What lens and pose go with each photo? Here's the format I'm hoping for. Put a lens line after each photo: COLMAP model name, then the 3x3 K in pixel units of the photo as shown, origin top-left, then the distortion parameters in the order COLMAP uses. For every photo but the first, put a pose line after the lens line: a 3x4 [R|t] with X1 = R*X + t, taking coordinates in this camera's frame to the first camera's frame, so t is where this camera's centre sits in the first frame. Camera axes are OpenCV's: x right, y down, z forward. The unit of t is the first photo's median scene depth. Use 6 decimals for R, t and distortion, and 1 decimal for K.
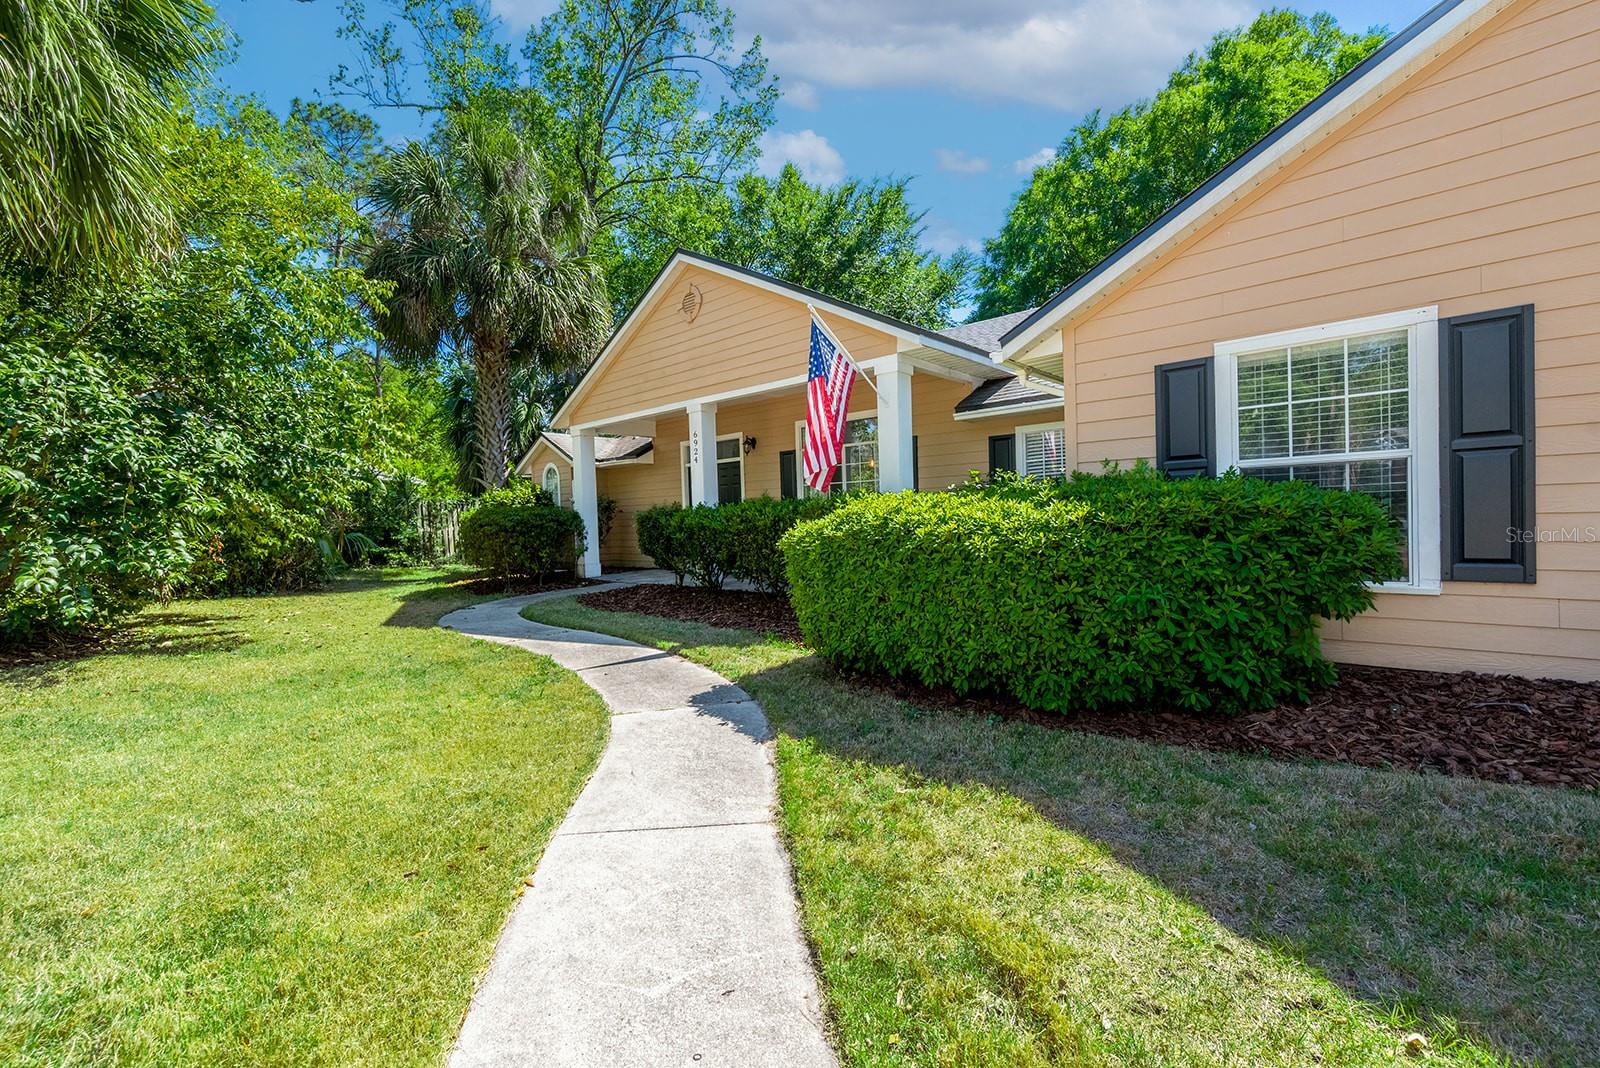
lens RADIAL K [[684.2, 0, 790.2], [0, 684.2, 522.9], [0, 0, 1]] dist [-0.000857, -0.000183]
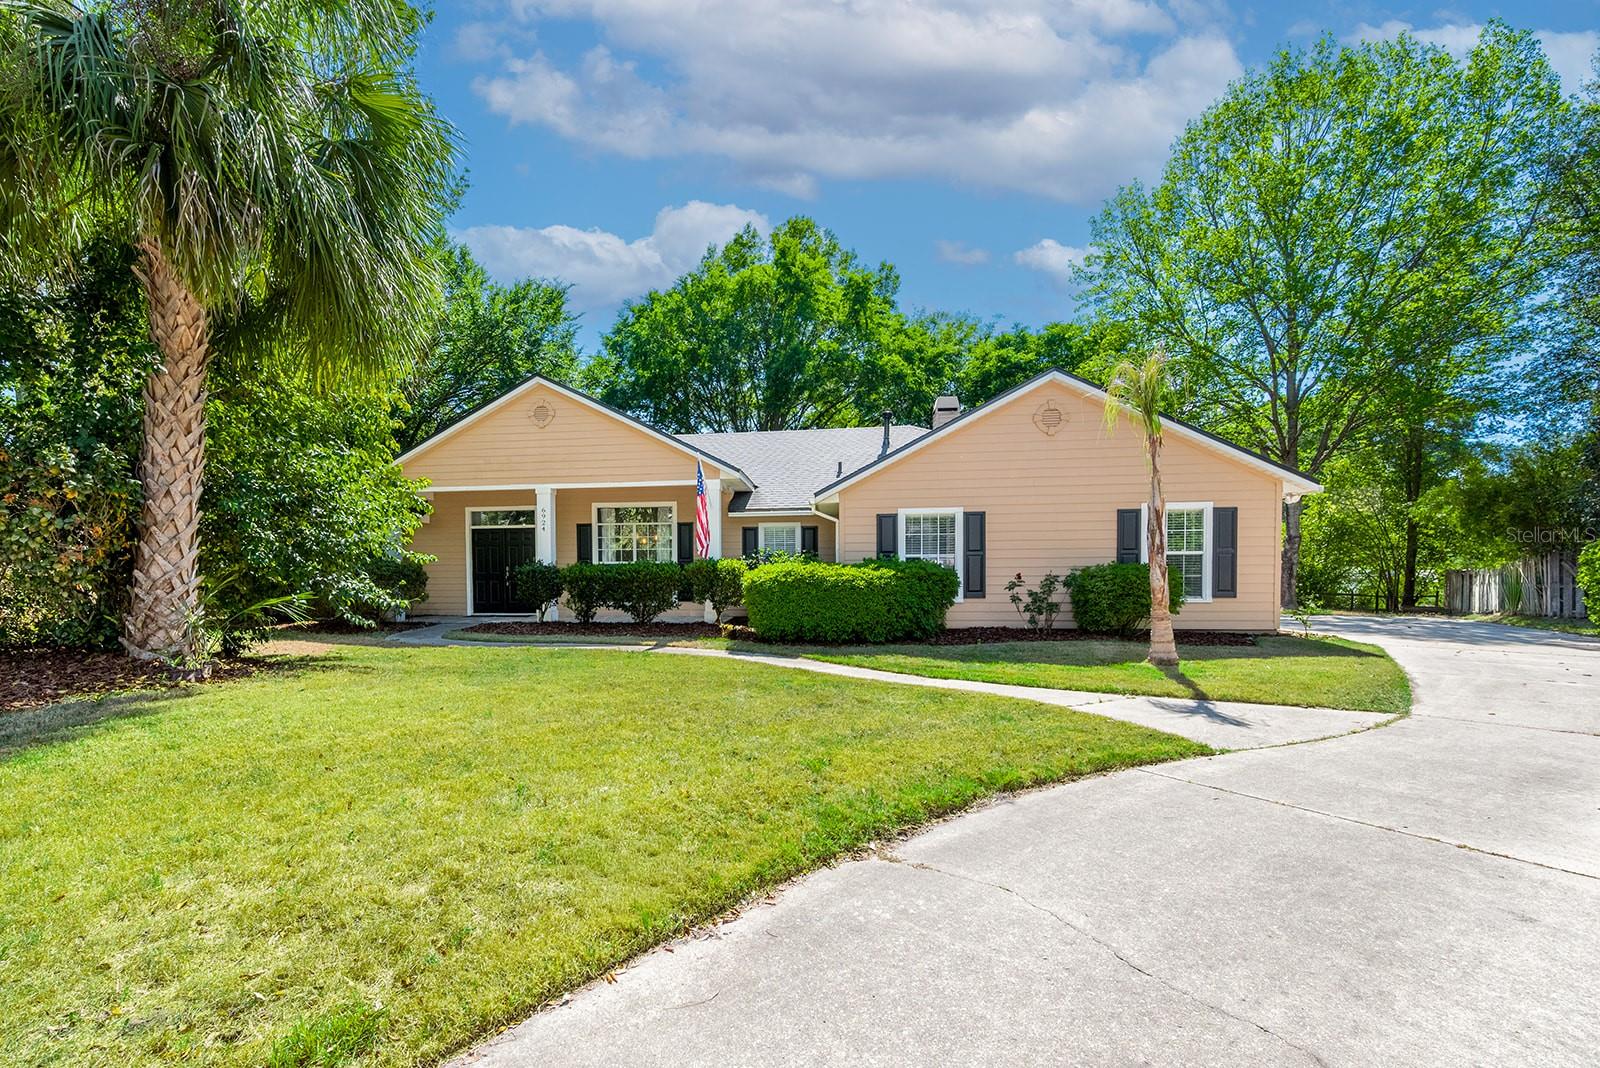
lens RADIAL K [[684.2, 0, 767.1], [0, 684.2, 562.2], [0, 0, 1]] dist [-0.000857, -0.000183]
pose [[0.818487, 0.029906, 0.573746, -1.244943], [-0.011858, 0.999311, -0.035172, 0.035891], [-0.574403, 0.021984, 0.818278, -0.812792]]
